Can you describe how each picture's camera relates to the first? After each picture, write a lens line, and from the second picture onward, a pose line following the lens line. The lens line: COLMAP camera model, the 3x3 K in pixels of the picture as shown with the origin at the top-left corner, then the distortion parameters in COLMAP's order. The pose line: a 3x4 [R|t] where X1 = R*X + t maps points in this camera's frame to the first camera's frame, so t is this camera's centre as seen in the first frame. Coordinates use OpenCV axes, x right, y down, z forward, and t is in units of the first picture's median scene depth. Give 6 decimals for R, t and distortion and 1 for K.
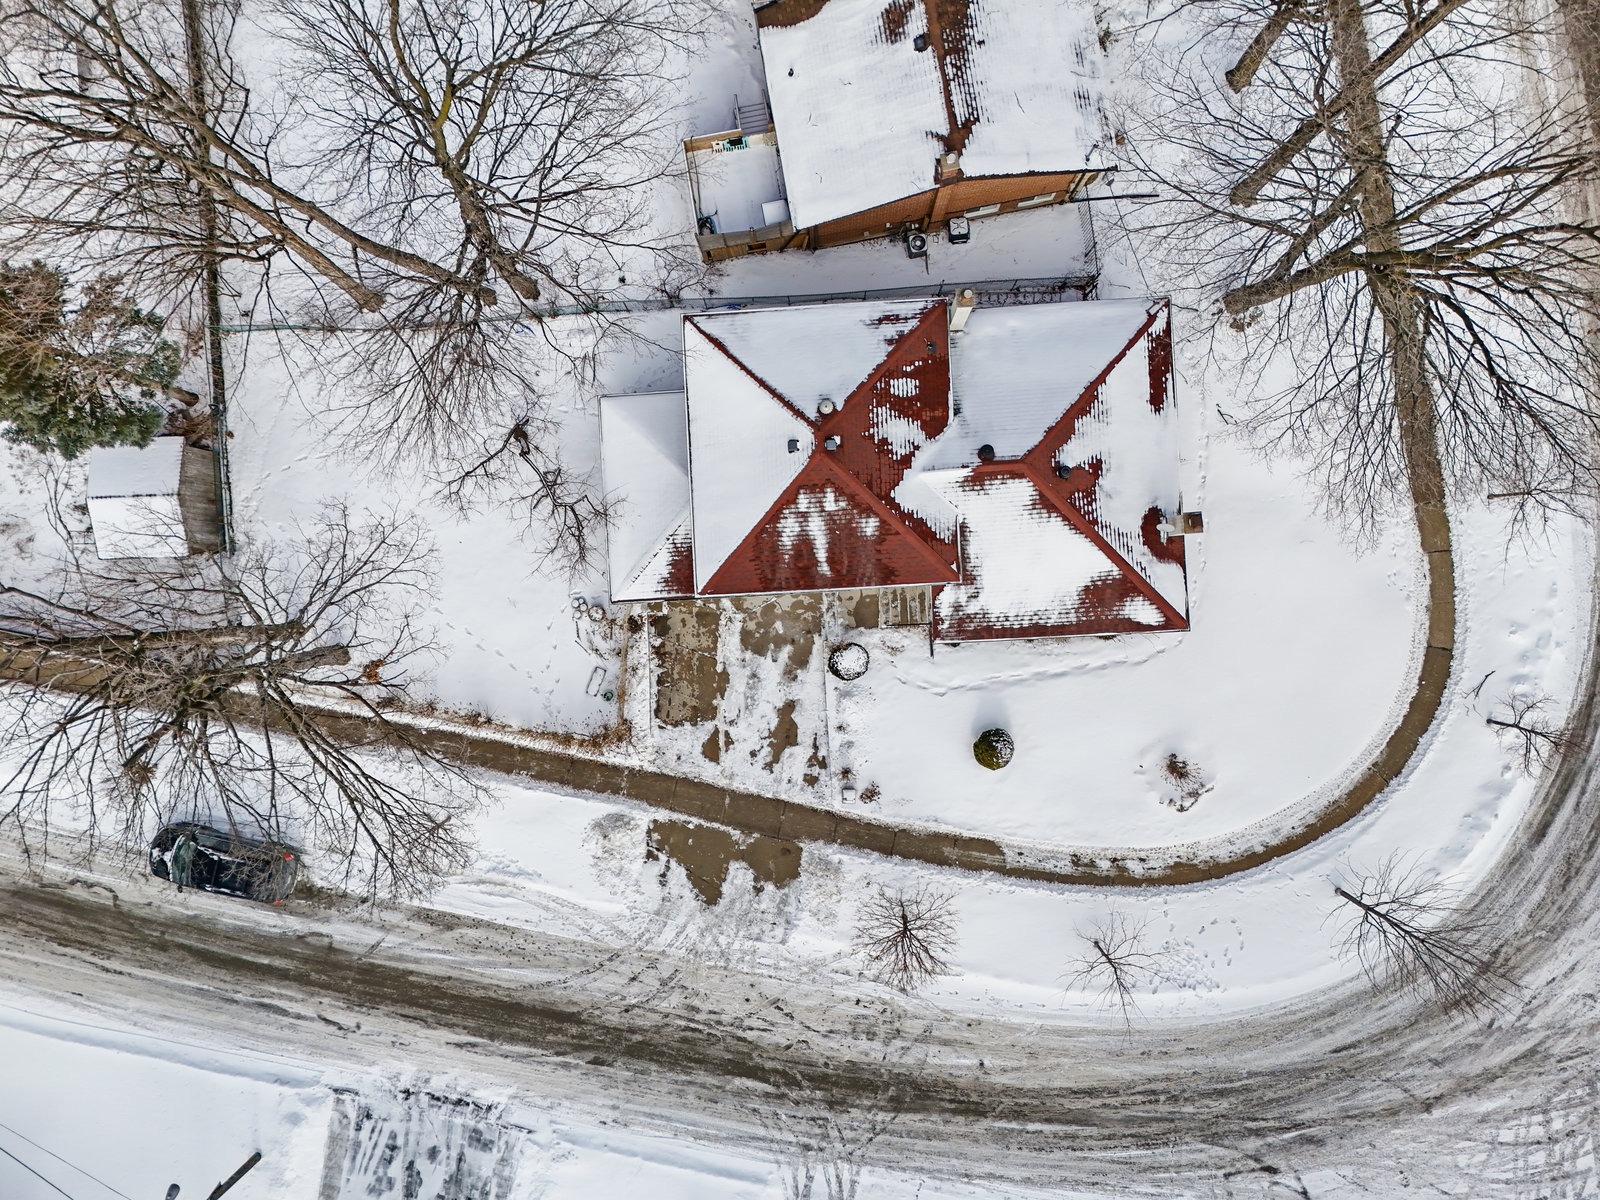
lens RADIAL K [[1163.2, 0, 805.7], [0, 1163.2, 586.1], [0, 0, 1]] dist [0.107259, -0.140957]
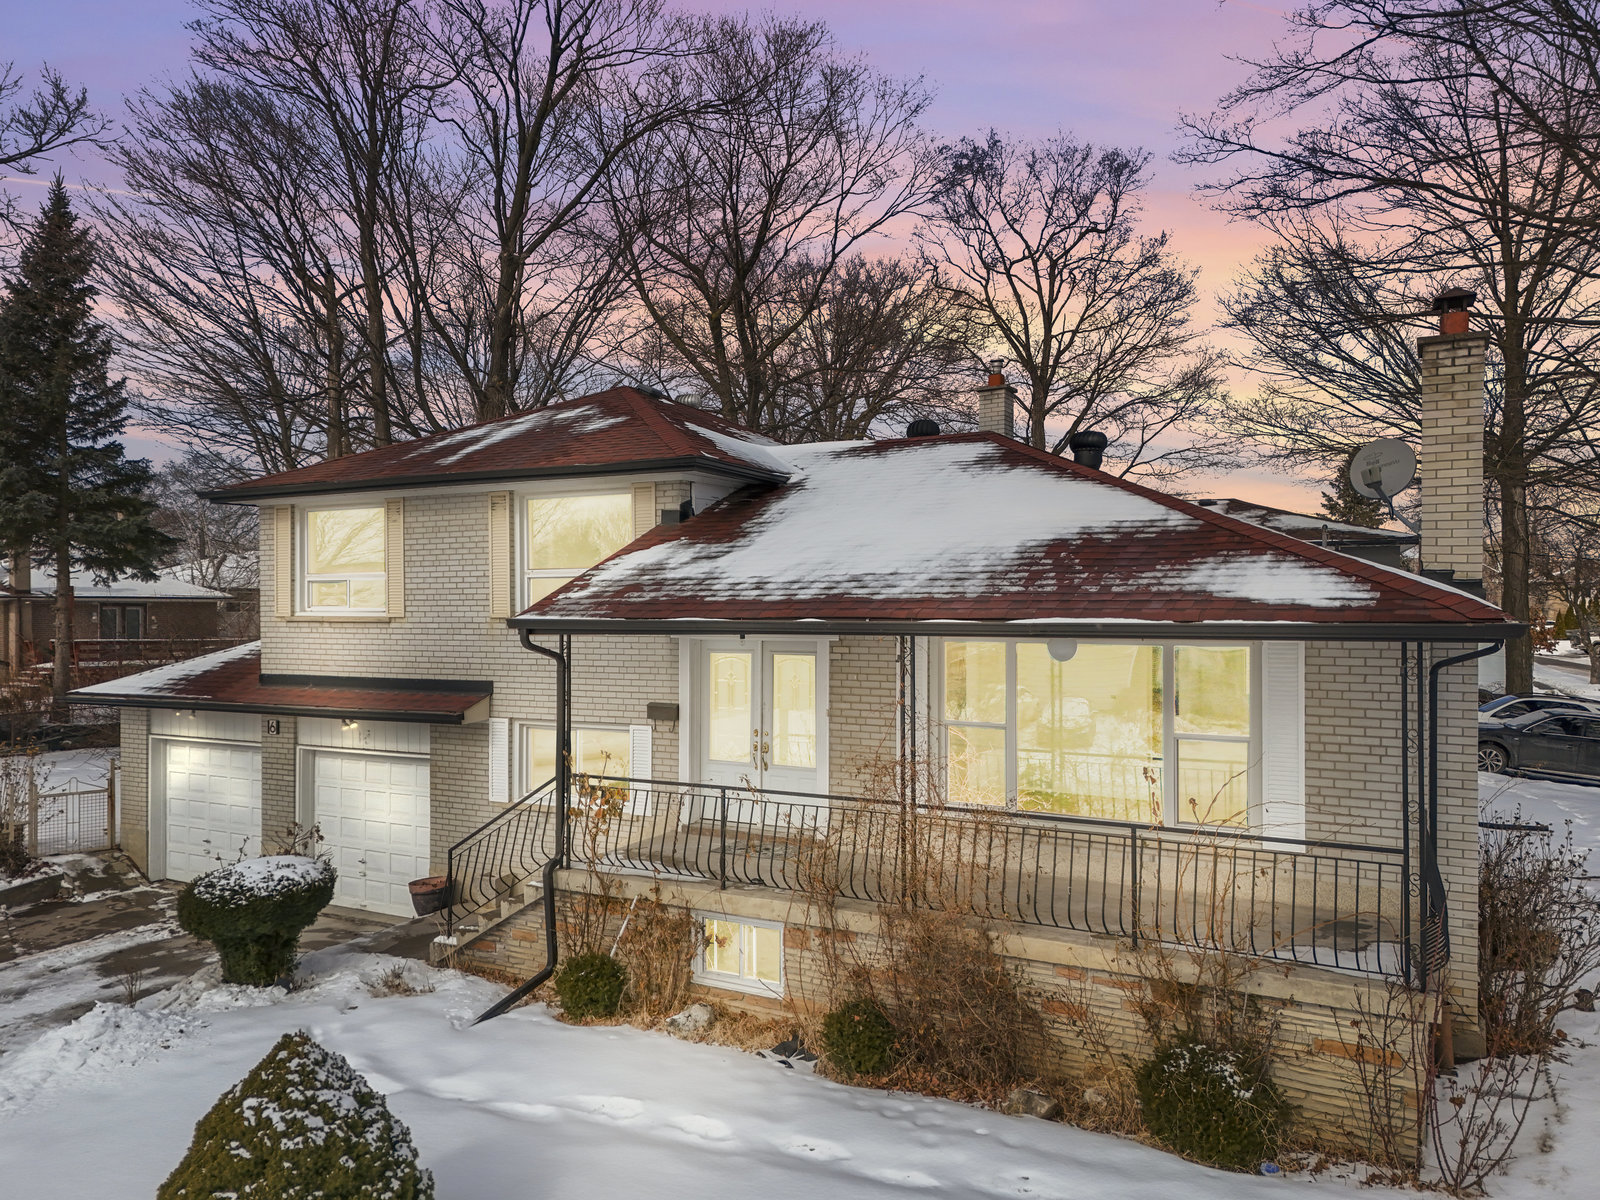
lens RADIAL K [[1169.8, 0, 800.0], [0, 1169.8, 600.0], [0, 0, 1]] dist [0.088095, -0.075134]
pose [[0.842033, 0.018692, -0.539103, 0.295407], [-0.539203, 0.000412, -0.842176, 0.231085], [-0.015520, 0.999825, 0.010425, 0.886878]]
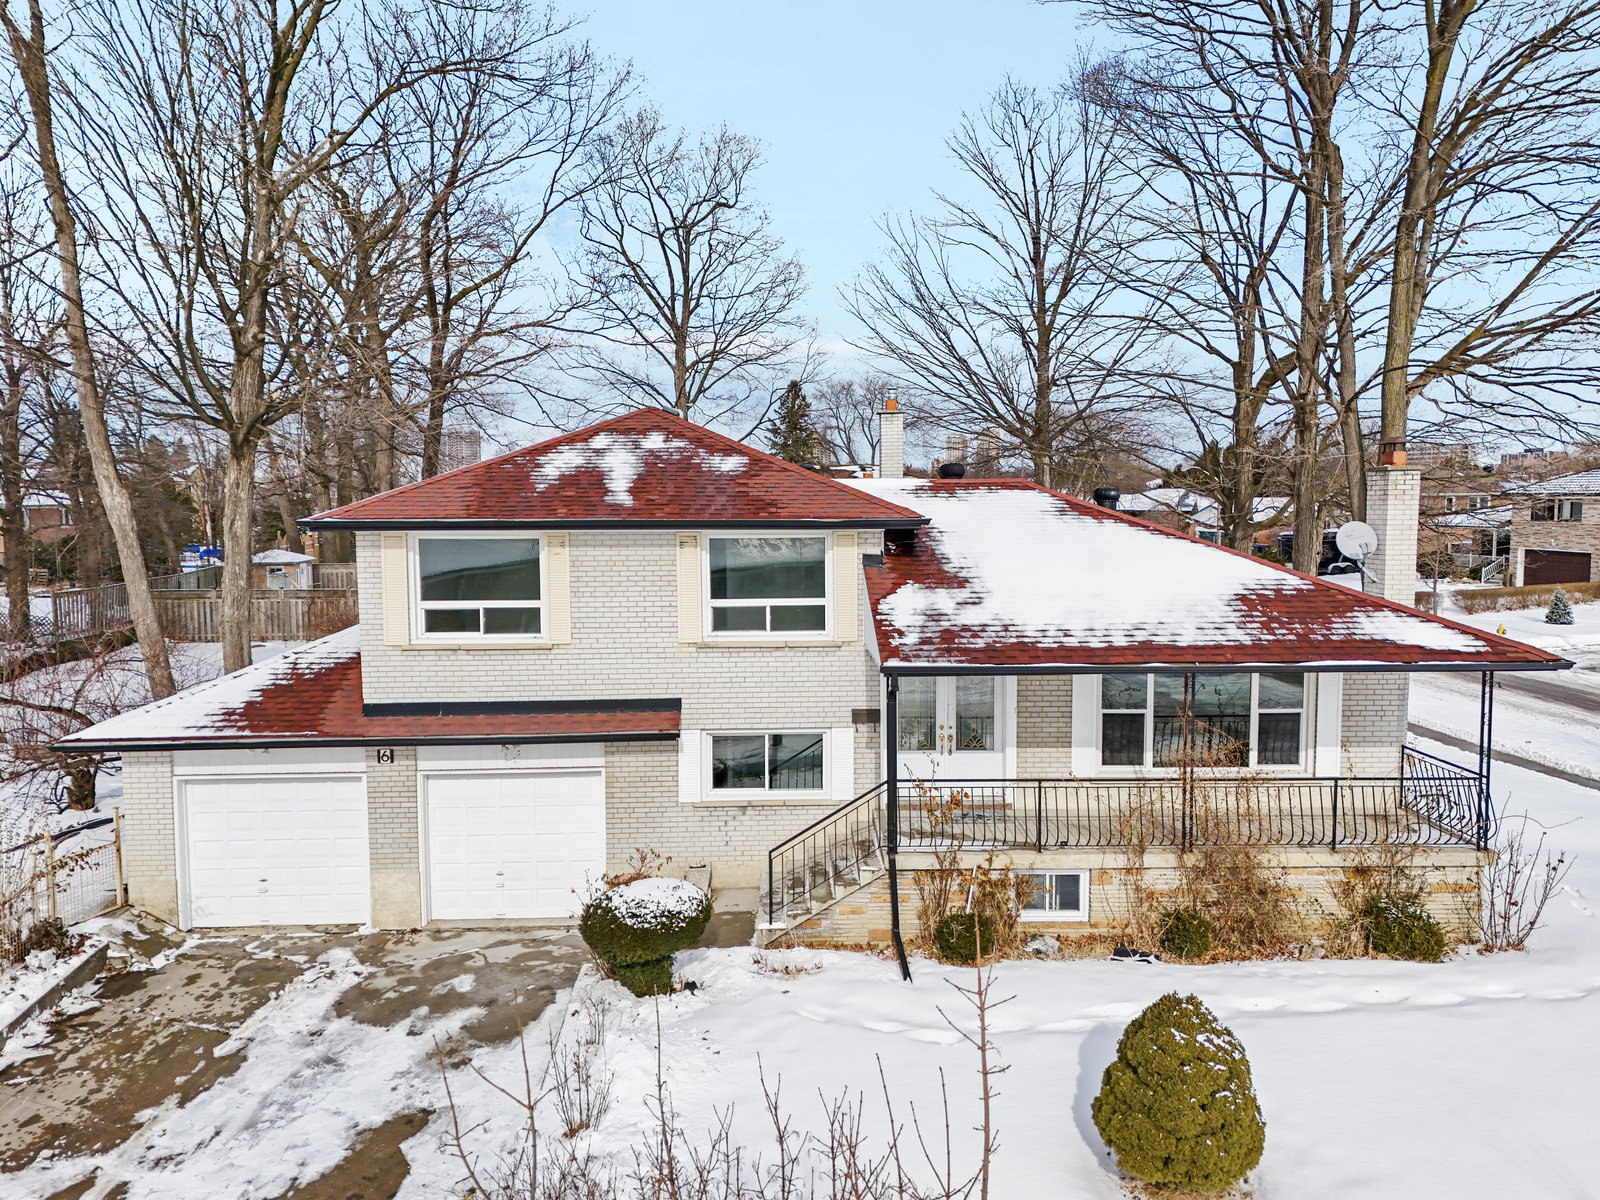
lens RADIAL K [[1165.0, 0, 802.4], [0, 1165.0, 598.0], [0, 0, 1]] dist [0.087936, -0.073553]
pose [[0.999391, 0.021694, -0.027342, 0.084443], [-0.029224, 0.091798, -0.995349, 0.368451], [-0.019084, 0.995541, 0.092376, 0.846146]]
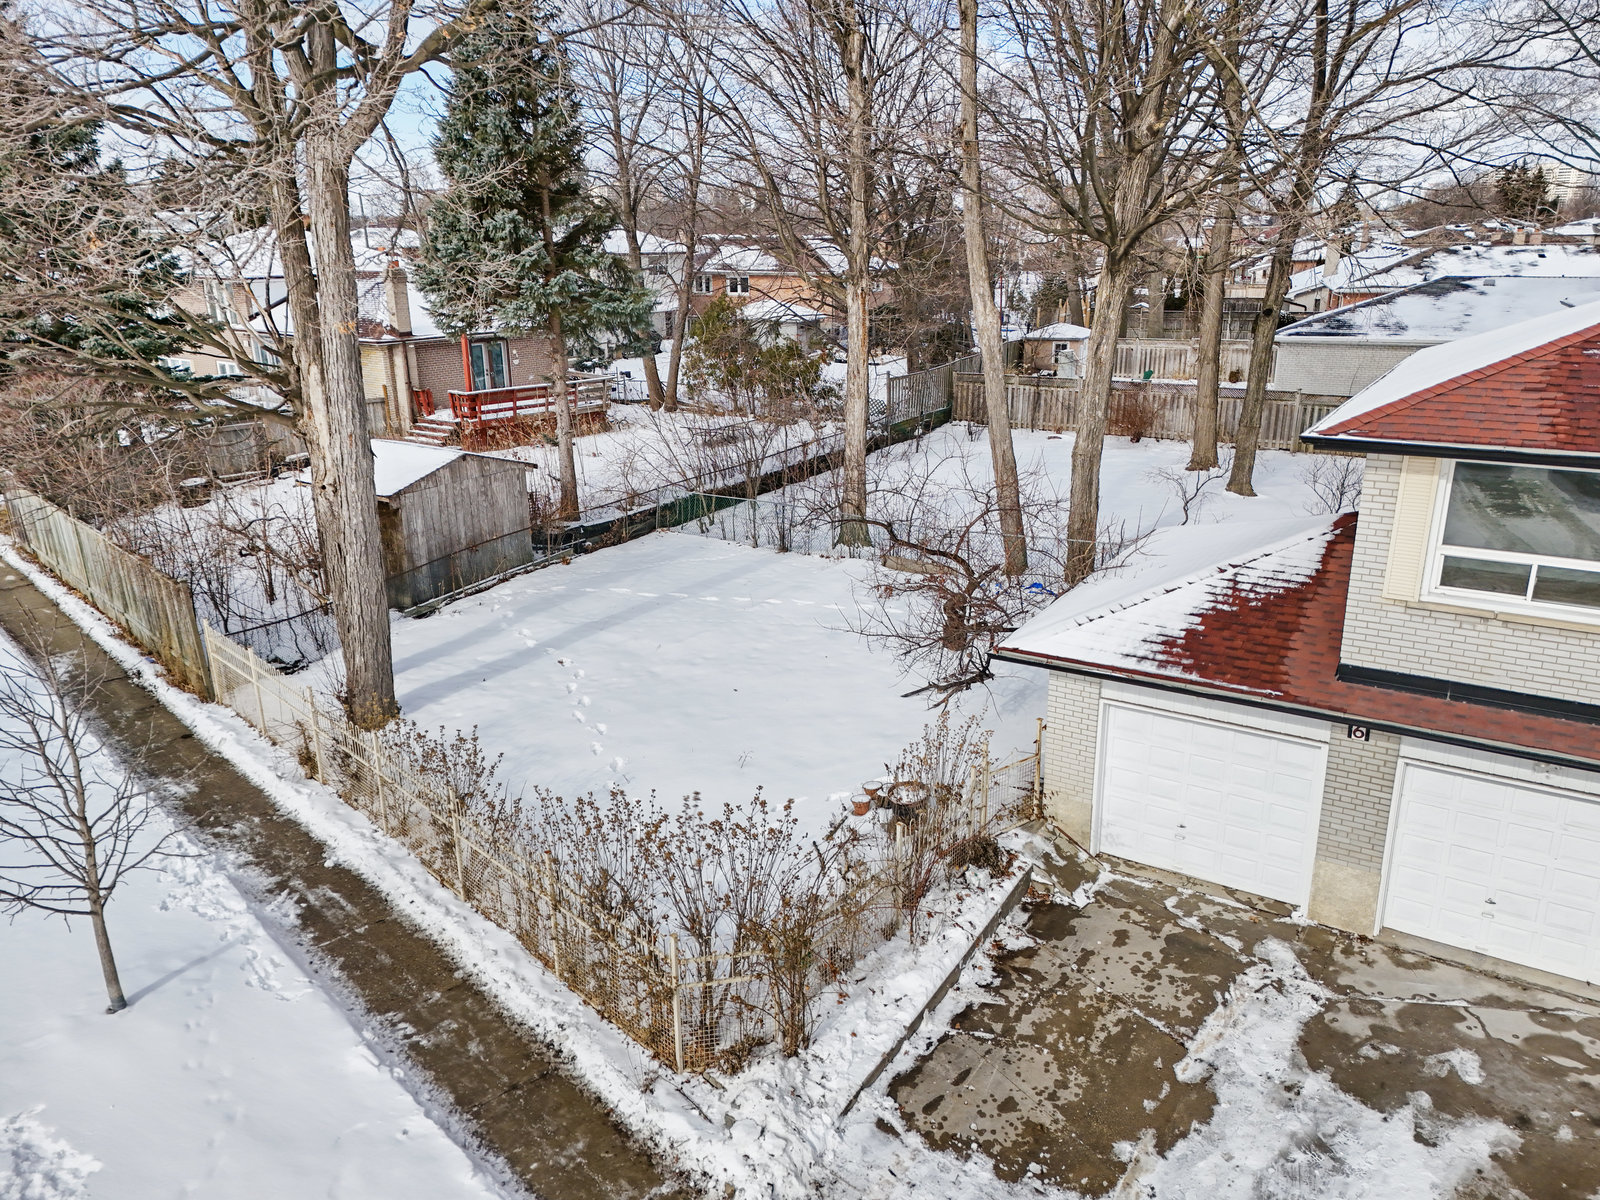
lens RADIAL K [[1165.0, 0, 802.4], [0, 1165.0, 598.0], [0, 0, 1]] dist [0.087936, -0.073553]
pose [[0.817817, 0.188001, -0.543903, -0.018426], [-0.575407, 0.252310, -0.777976, 0.306428], [-0.009028, 0.949208, 0.314520, 0.808161]]
